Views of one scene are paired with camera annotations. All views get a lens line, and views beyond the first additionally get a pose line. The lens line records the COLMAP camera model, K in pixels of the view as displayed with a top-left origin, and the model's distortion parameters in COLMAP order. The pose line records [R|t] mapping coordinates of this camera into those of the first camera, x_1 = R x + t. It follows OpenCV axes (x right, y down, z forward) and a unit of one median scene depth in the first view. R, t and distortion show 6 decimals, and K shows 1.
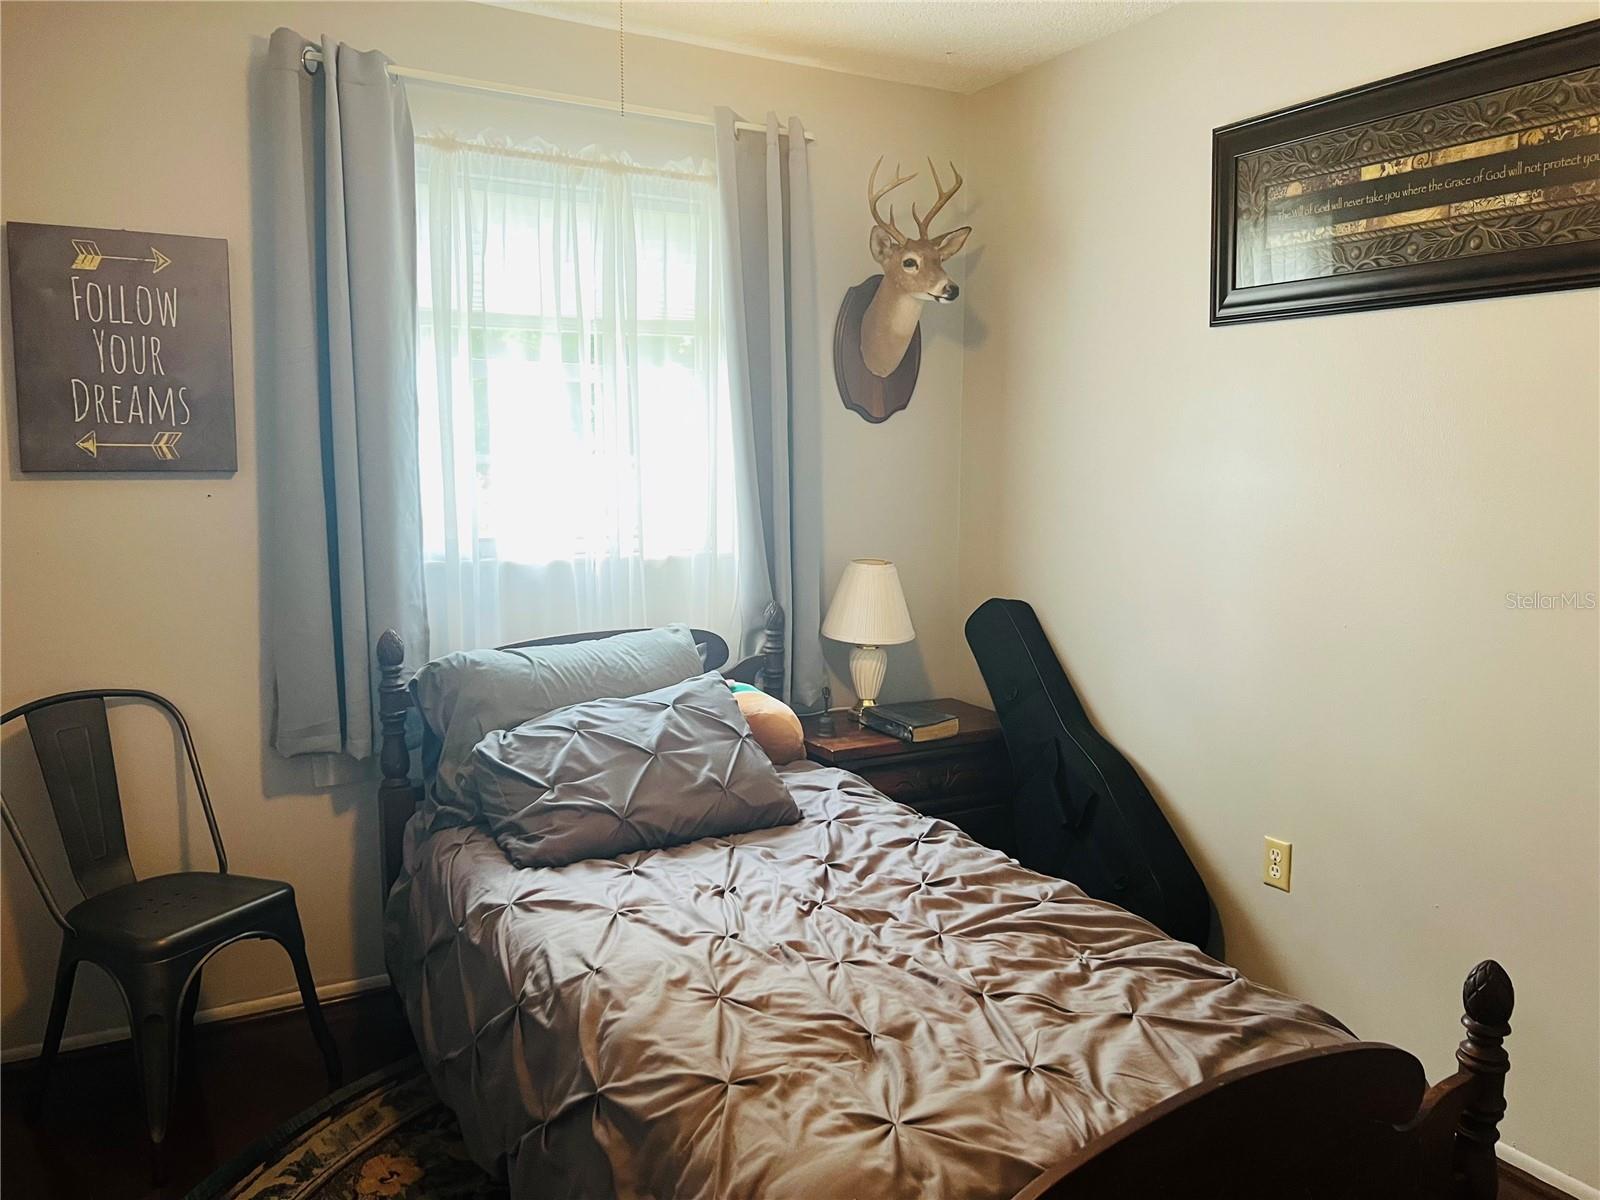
lens RADIAL K [[1197.9, 0, 794.3], [0, 1197.9, 606.5], [0, 0, 1]] dist [0.062738, -0.071178]
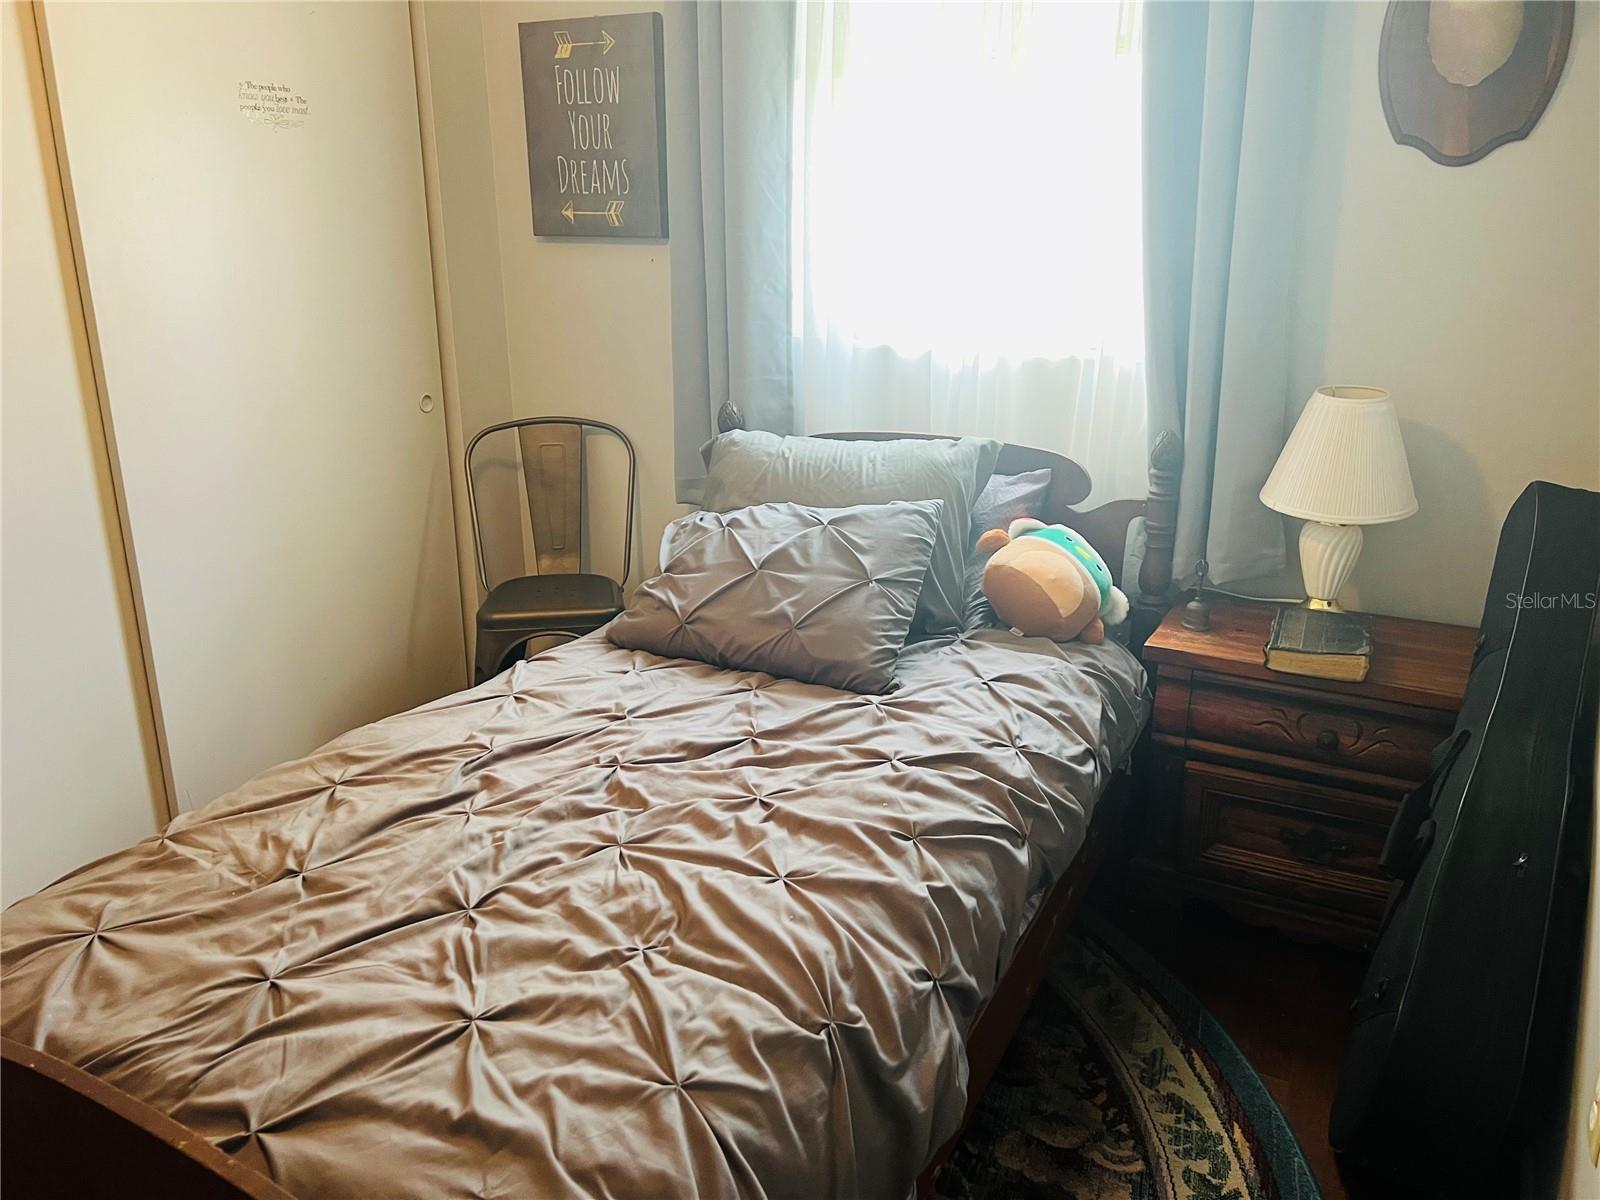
lens RADIAL K [[1197.9, 0, 802.5], [0, 1197.9, 590.5], [0, 0, 1]] dist [0.062738, -0.071178]
pose [[0.545308, 0.247449, -0.800879, 0.599829], [-0.111492, 0.968357, 0.223281, -0.062906], [0.830788, -0.032465, 0.555642, 0.509294]]
